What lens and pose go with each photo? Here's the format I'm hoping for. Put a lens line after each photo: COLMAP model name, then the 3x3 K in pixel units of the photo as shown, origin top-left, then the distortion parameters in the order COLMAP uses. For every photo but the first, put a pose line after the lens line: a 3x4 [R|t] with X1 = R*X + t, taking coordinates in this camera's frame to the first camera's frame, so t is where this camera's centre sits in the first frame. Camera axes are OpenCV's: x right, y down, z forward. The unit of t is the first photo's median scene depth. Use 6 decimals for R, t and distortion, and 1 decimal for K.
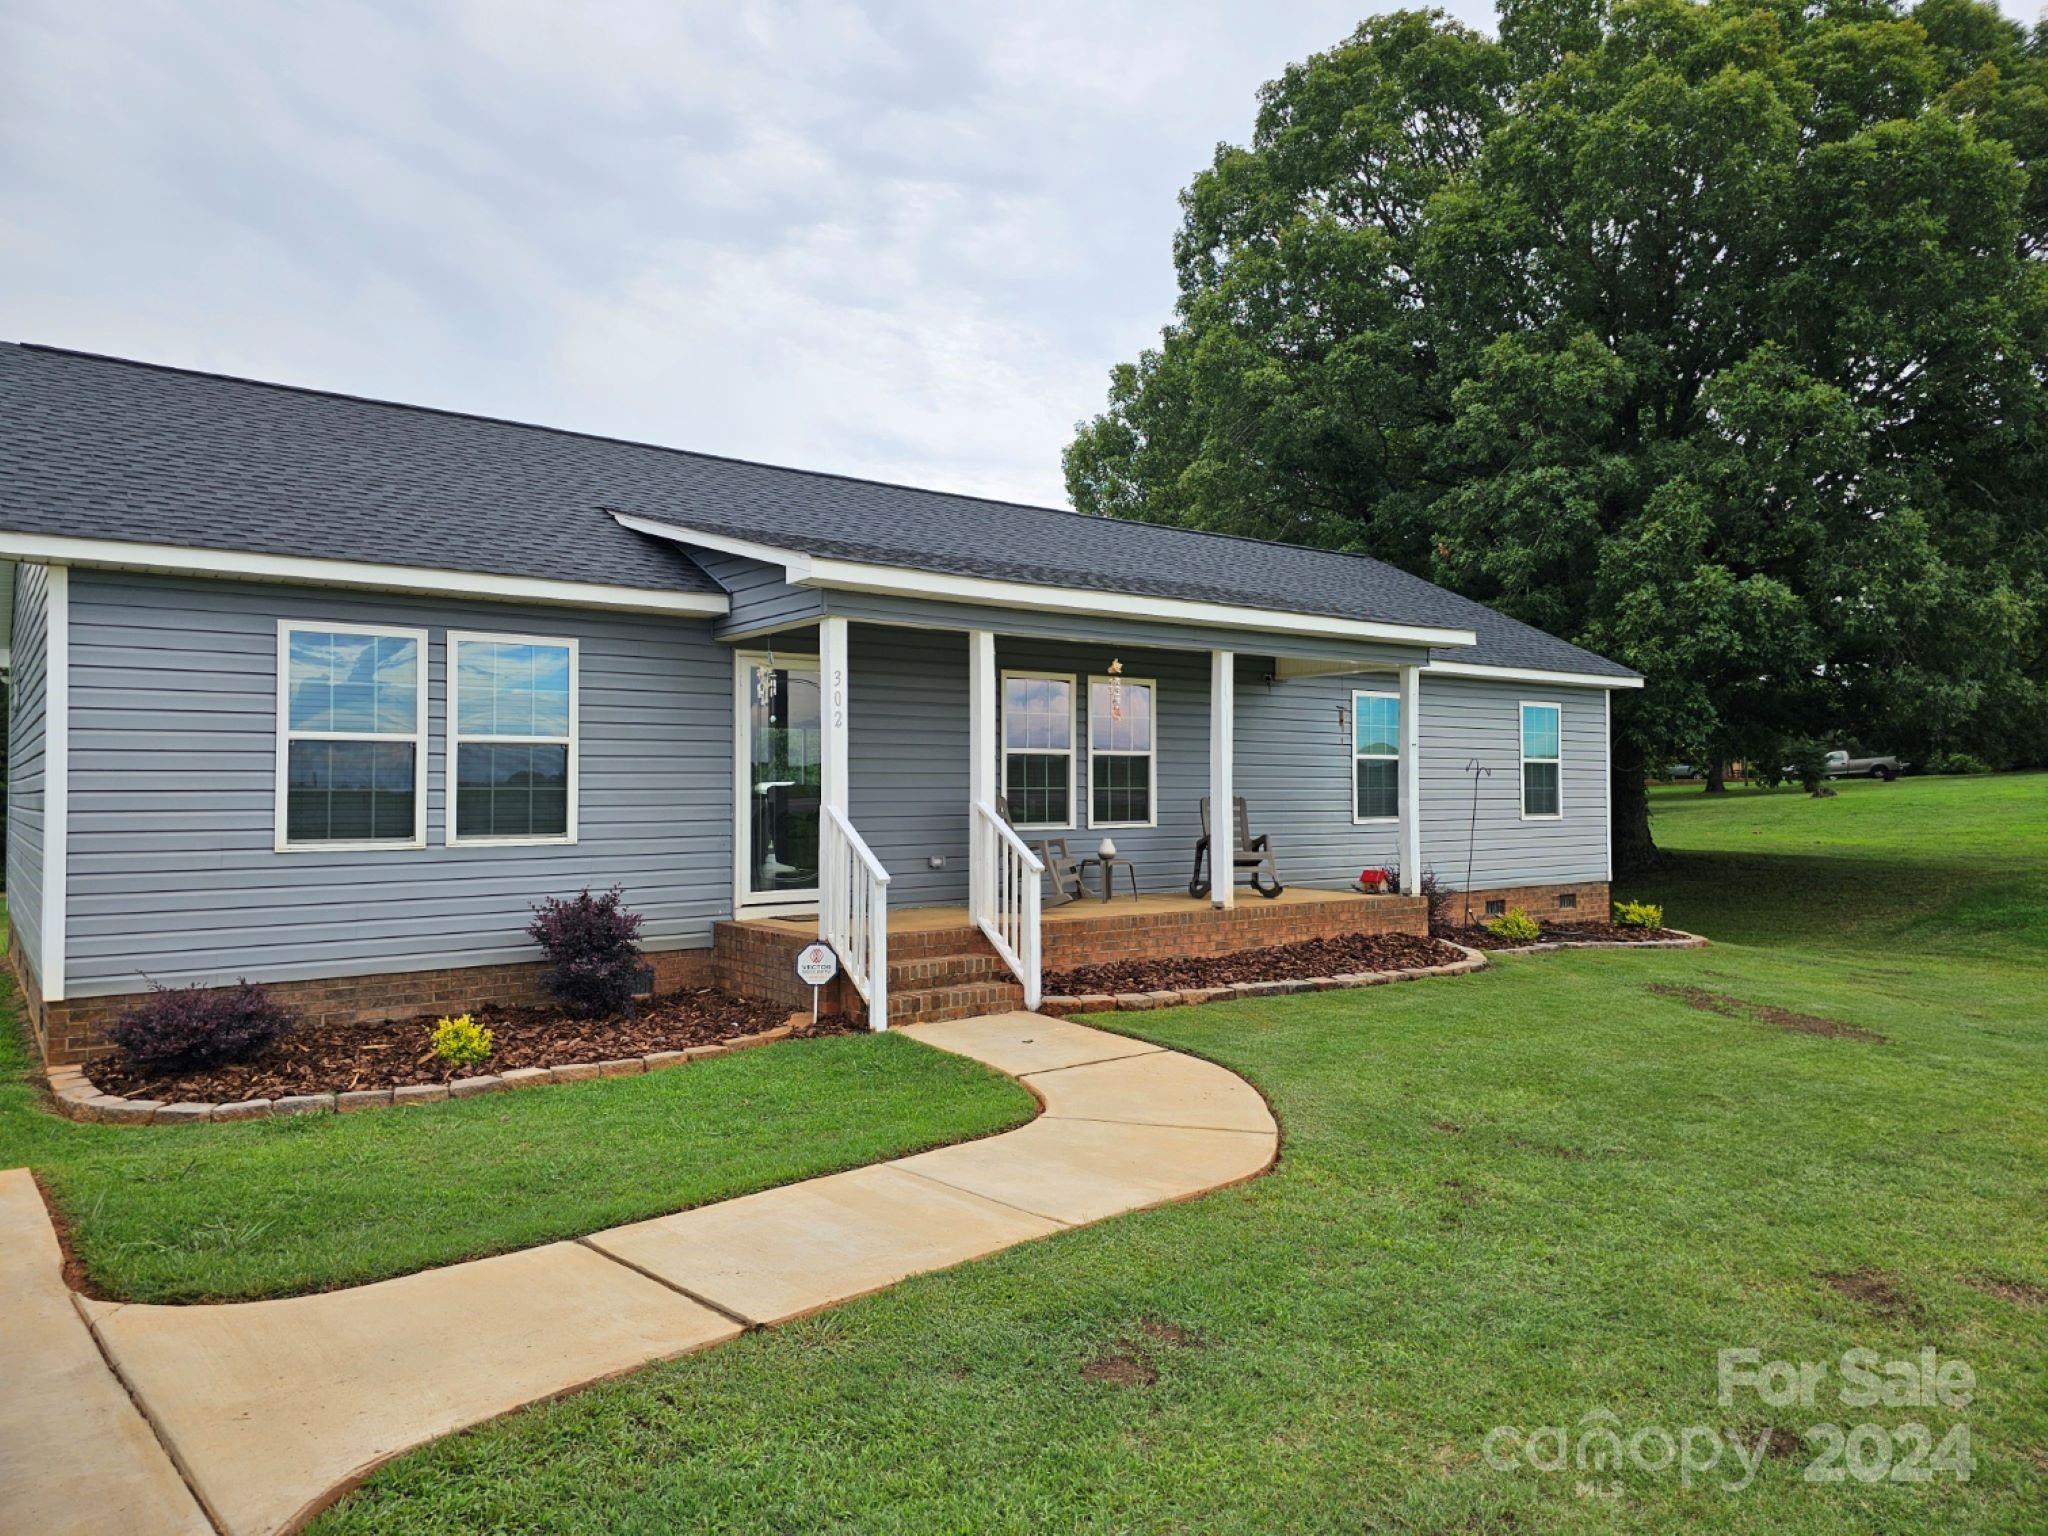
lens RADIAL K [[1283.1, 0, 1025.4], [0, 1283.1, 722.0], [0, 0, 1]] dist [0.054868, 0.002243]
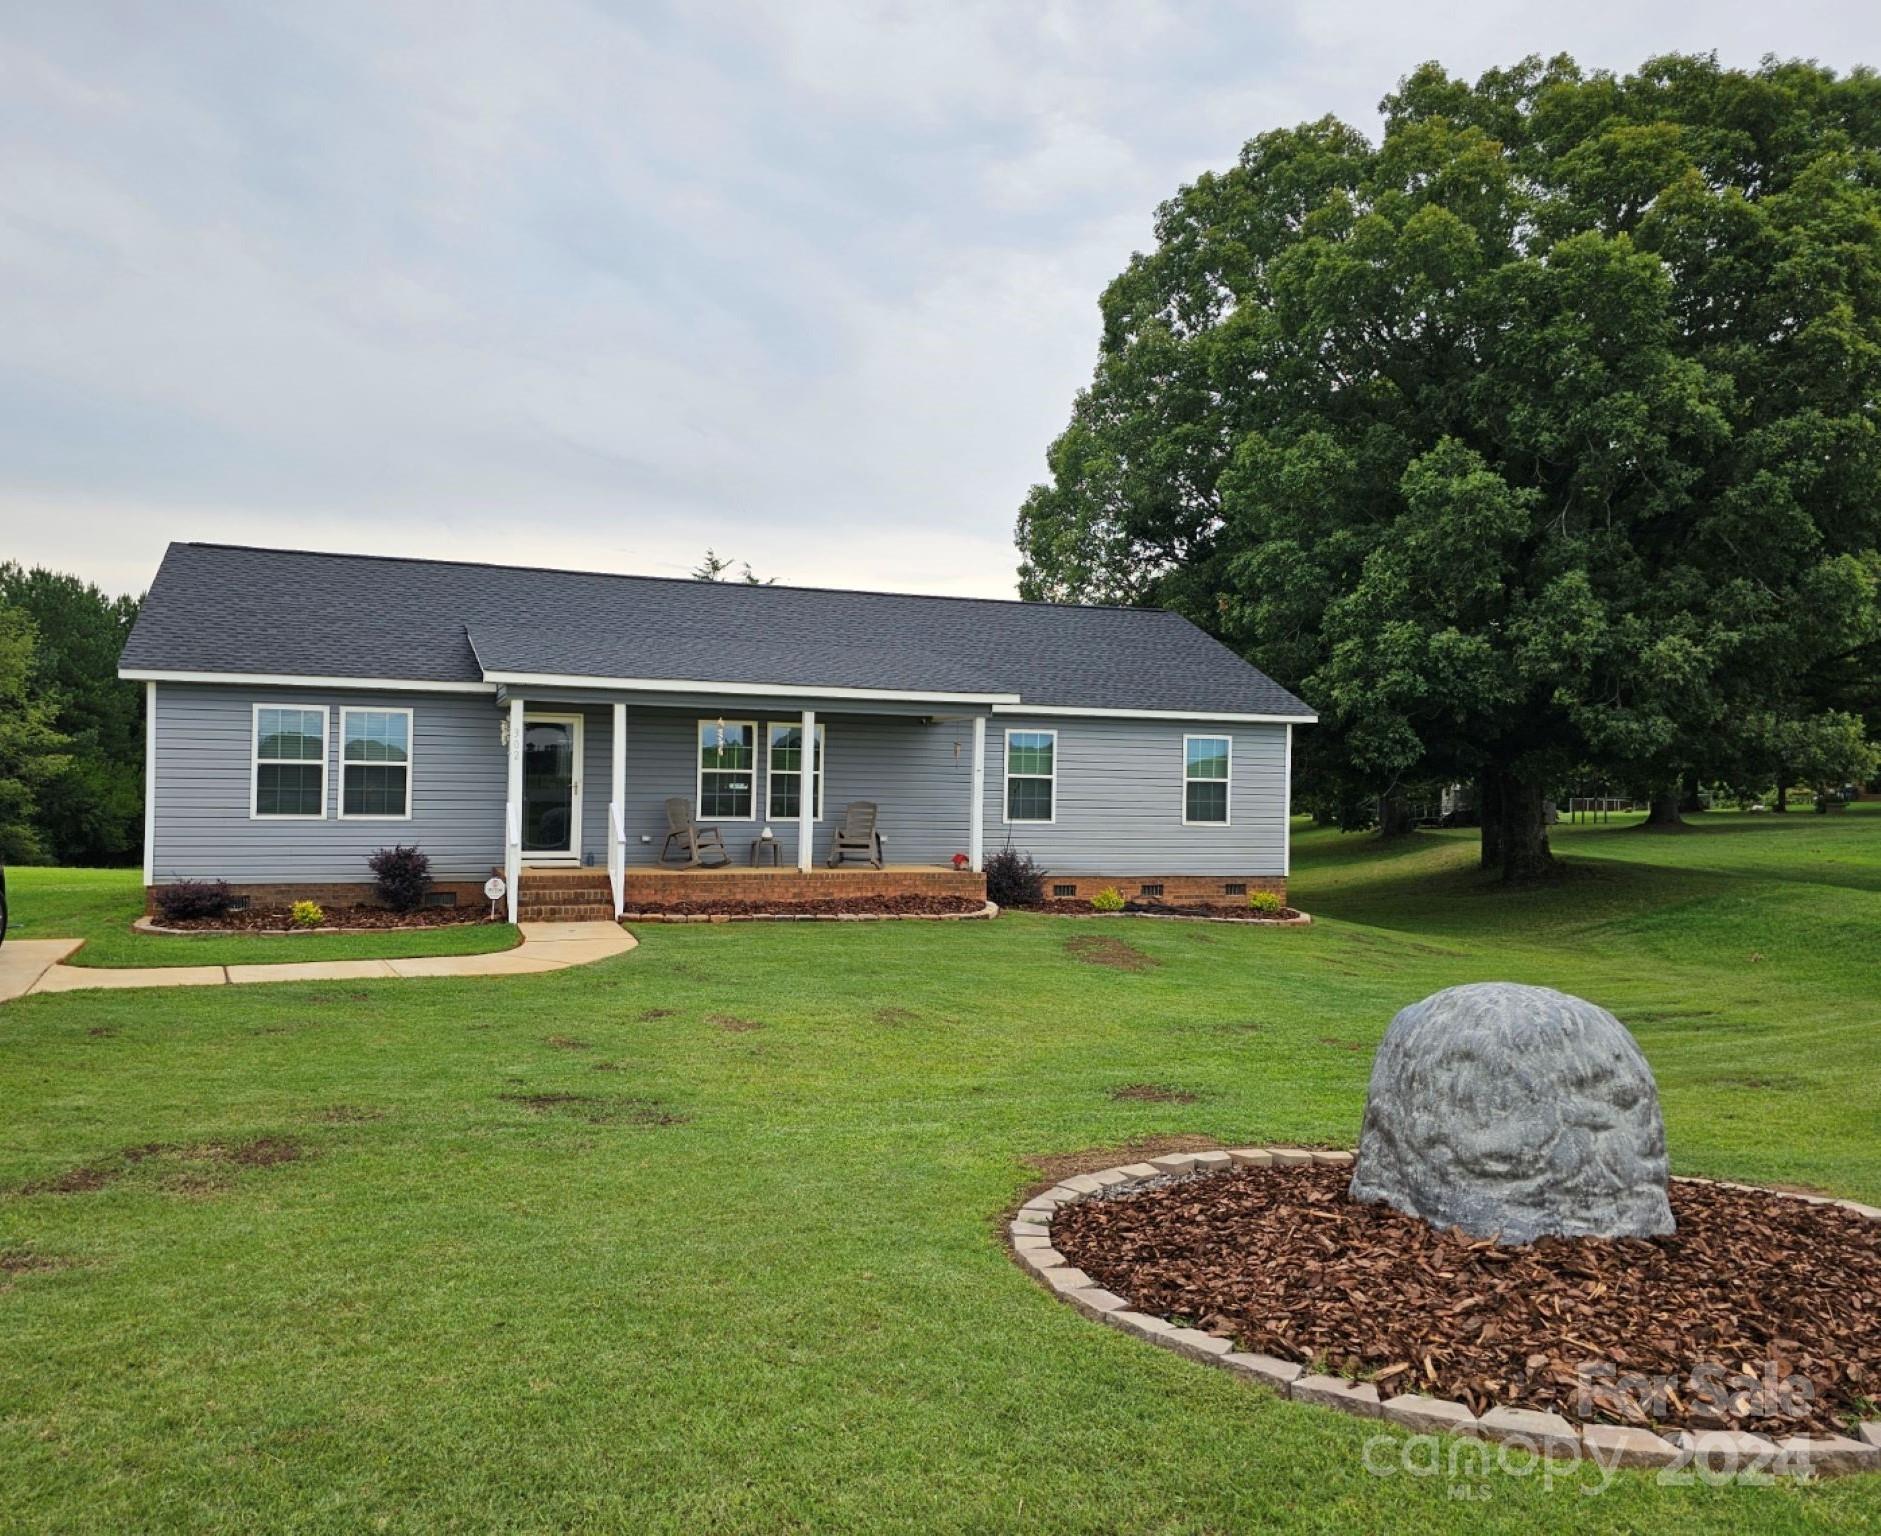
lens RADIAL K [[1390.2, 0, 1027.2], [0, 1390.2, 747.2], [0, 0, 1]] dist [0.064112, -0.003325]
pose [[0.956763, 0.011541, -0.290640, 0.634183], [-0.004199, 0.999656, 0.025871, -0.038544], [0.290839, -0.023532, 0.956483, -0.388001]]
